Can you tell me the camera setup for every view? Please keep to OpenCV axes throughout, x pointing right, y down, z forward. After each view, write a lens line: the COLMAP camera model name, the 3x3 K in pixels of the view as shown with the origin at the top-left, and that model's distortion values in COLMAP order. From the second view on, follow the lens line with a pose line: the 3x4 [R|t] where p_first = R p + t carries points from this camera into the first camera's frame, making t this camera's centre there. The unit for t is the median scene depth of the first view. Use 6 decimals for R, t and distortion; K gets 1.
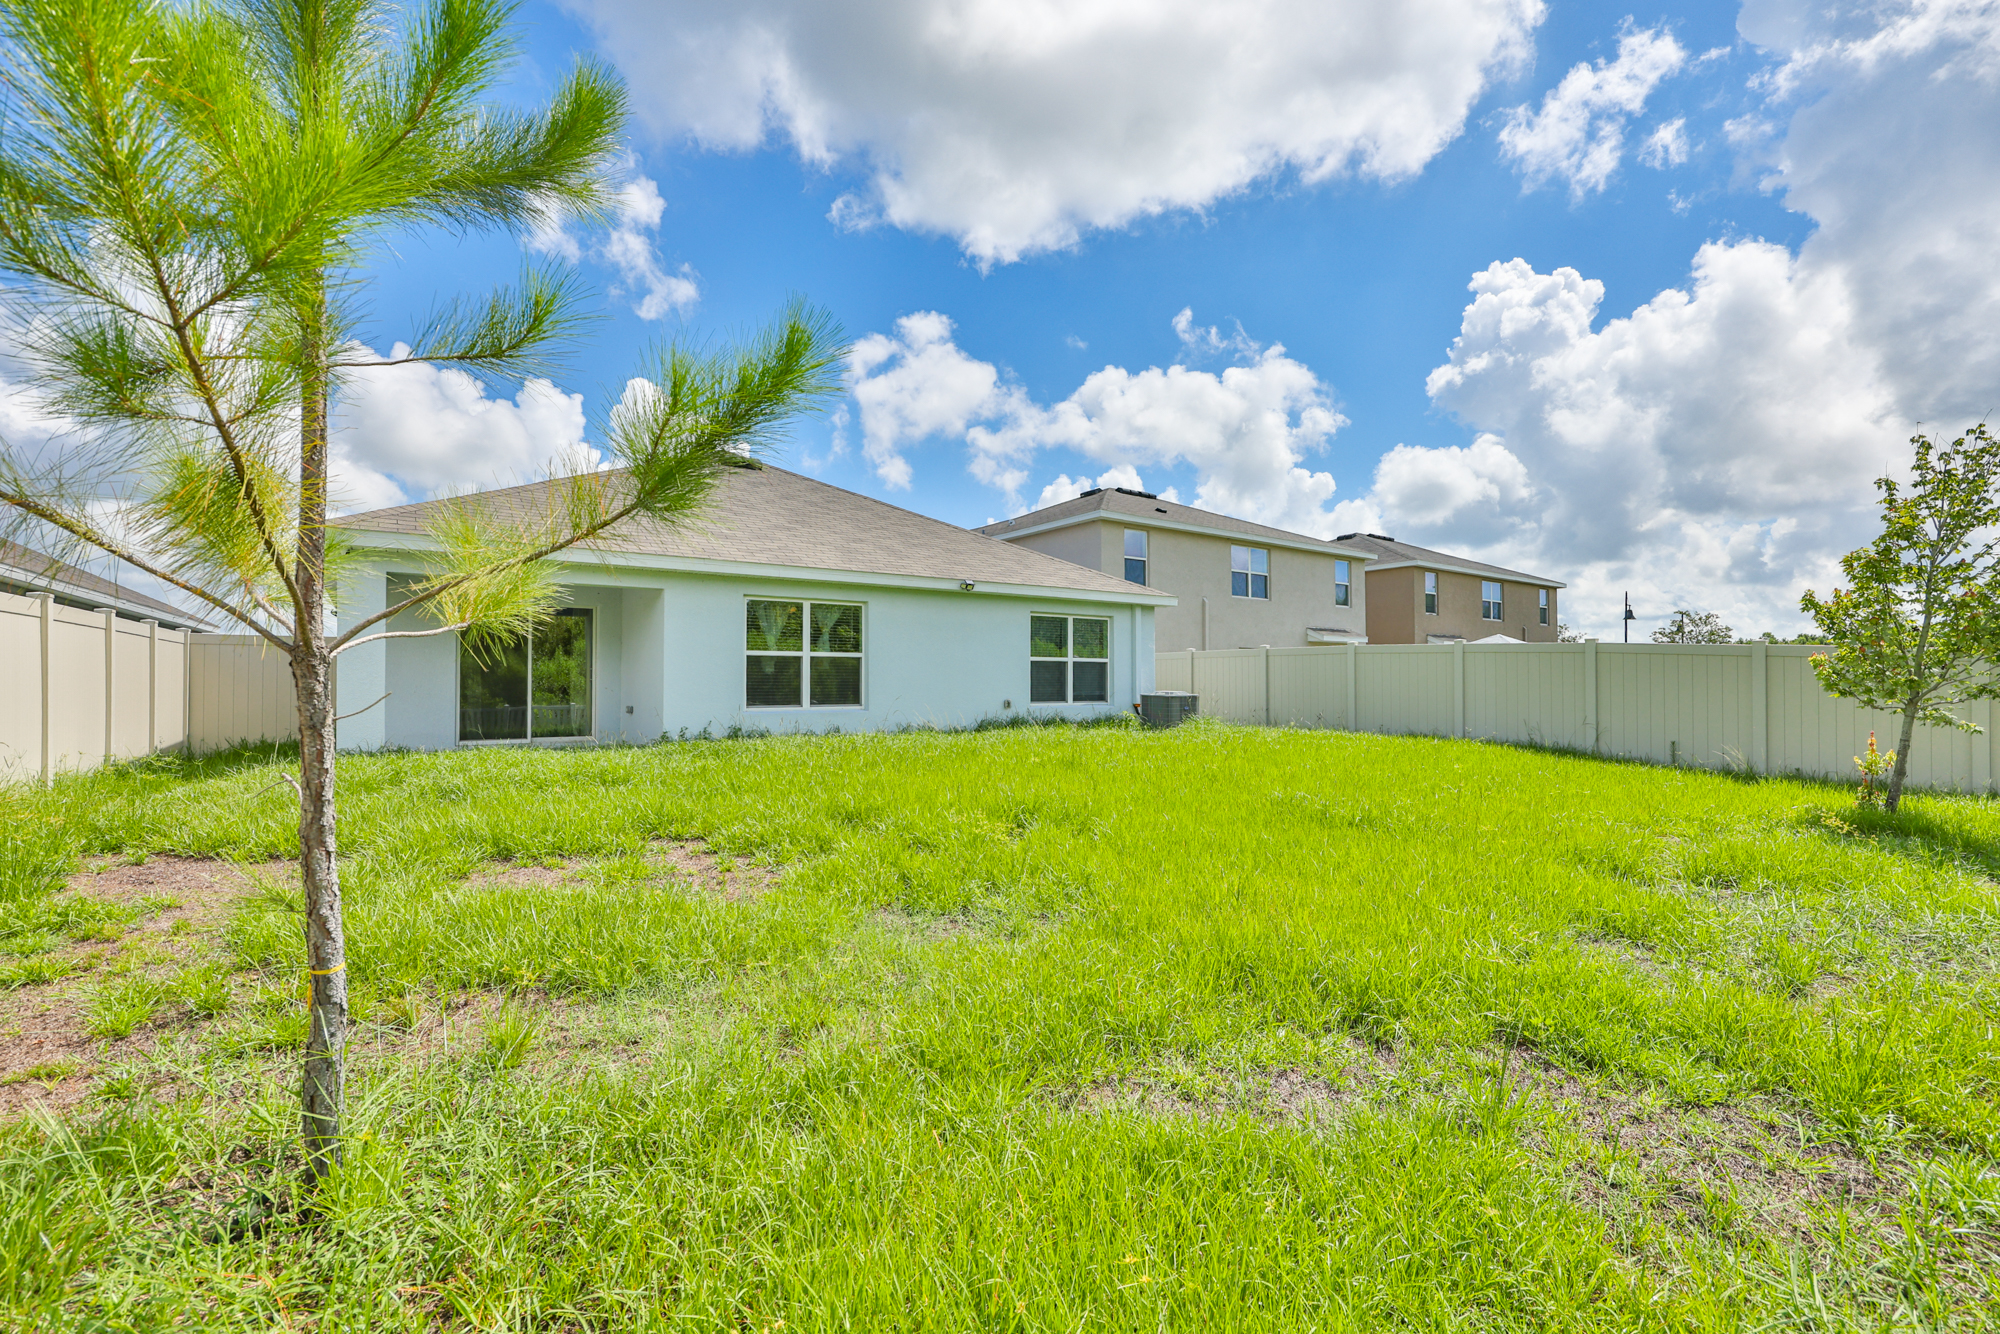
lens RADIAL K [[858.3, 0, 1003.1], [0, 858.3, 665.3], [0, 0, 1]] dist [-0.001176, 0.000292]
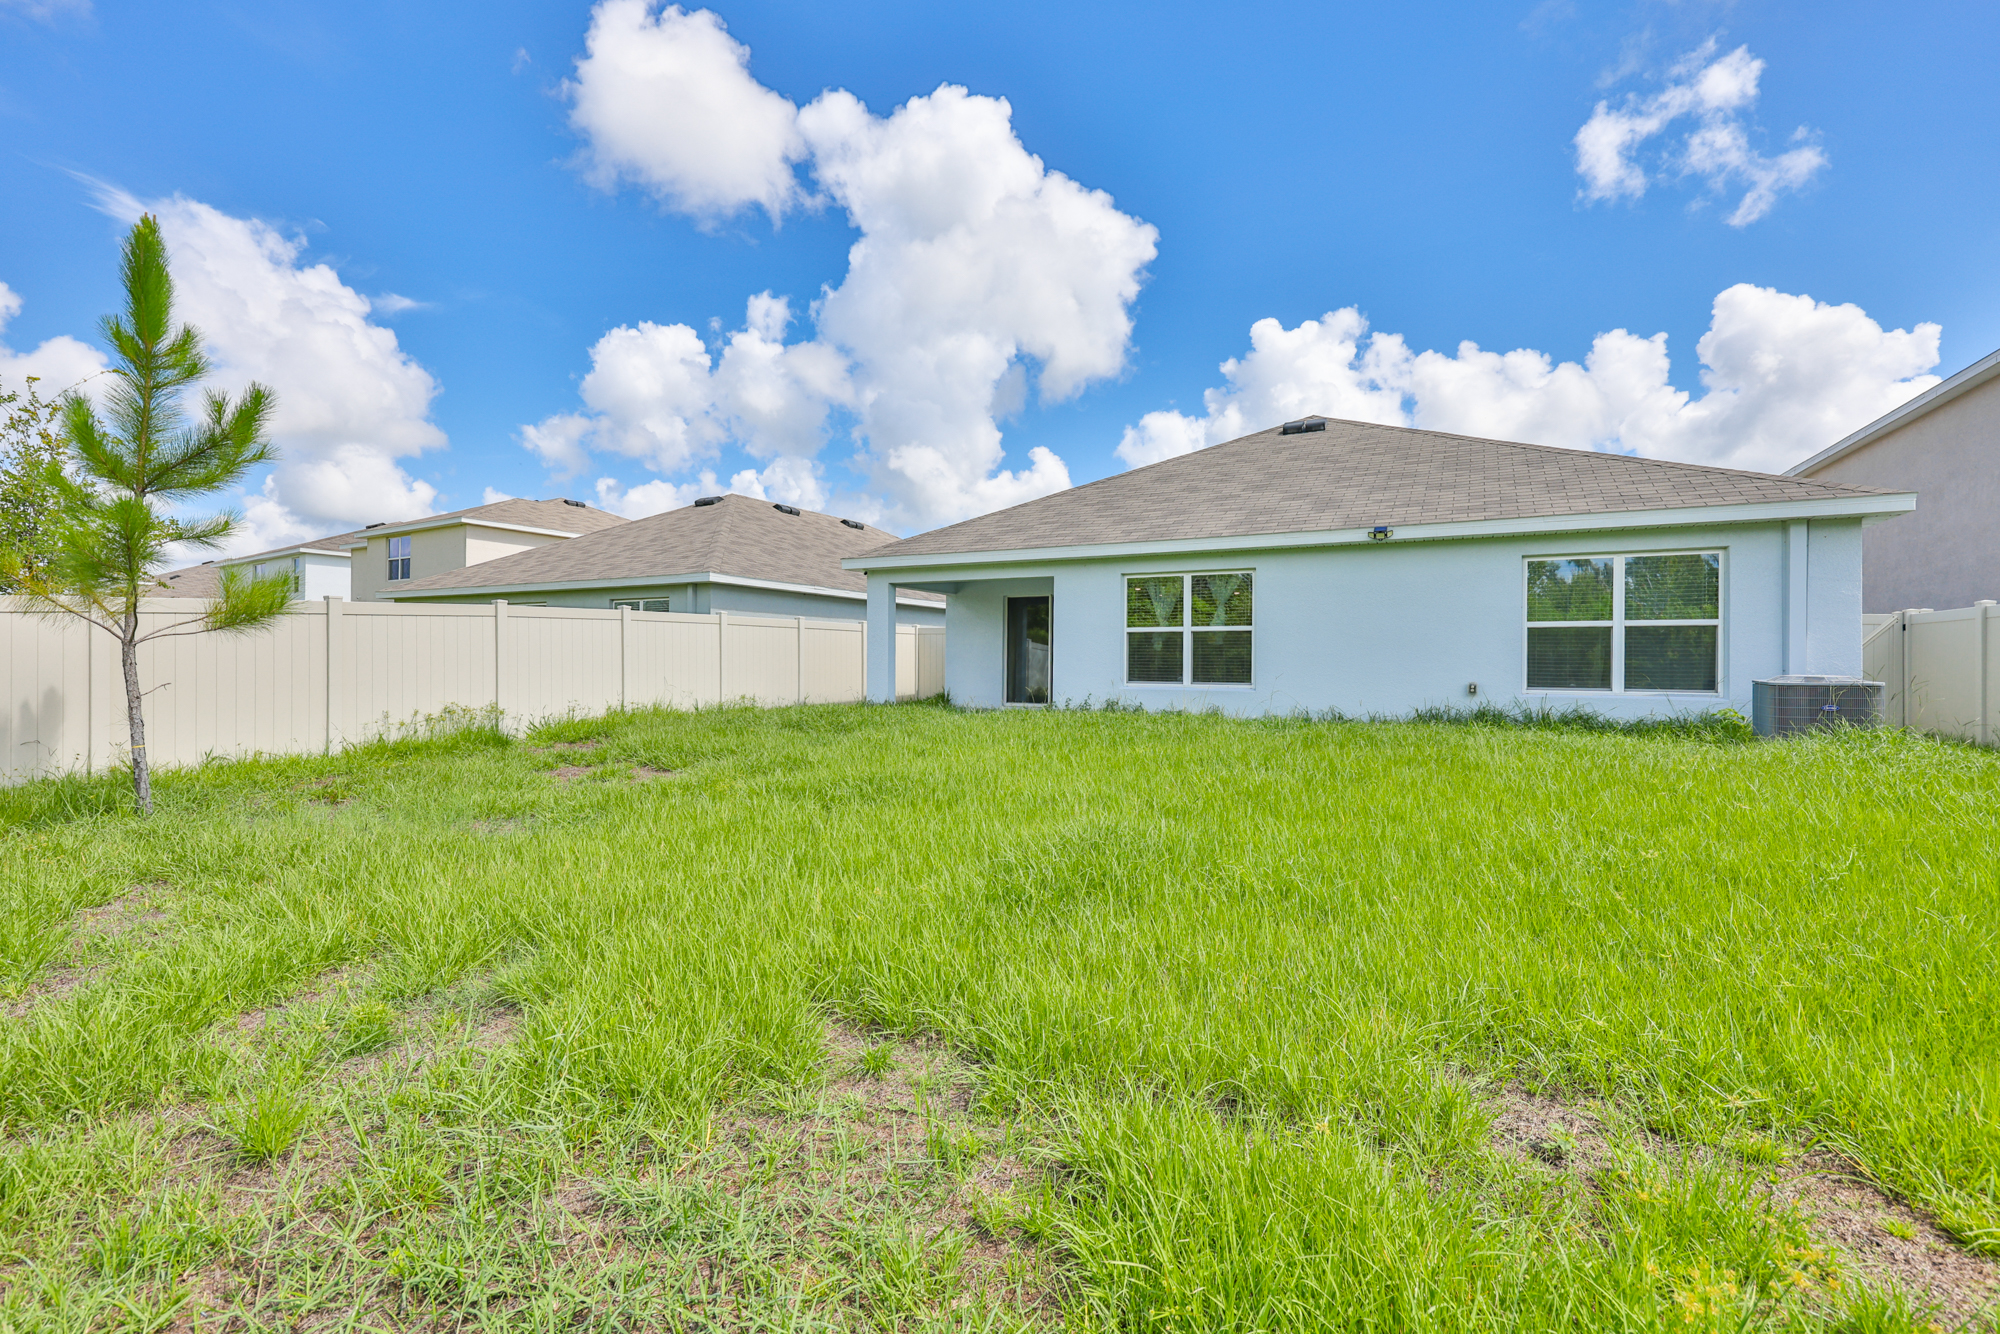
lens RADIAL K [[858.3, 0, 1003.1], [0, 858.3, 665.3], [0, 0, 1]] dist [-0.001176, 0.000292]
pose [[0.464888, 0.007357, -0.885339, 0.508865], [0.016305, 0.999725, 0.016869, 0.007614], [0.885219, -0.022278, 0.464640, 0.355799]]
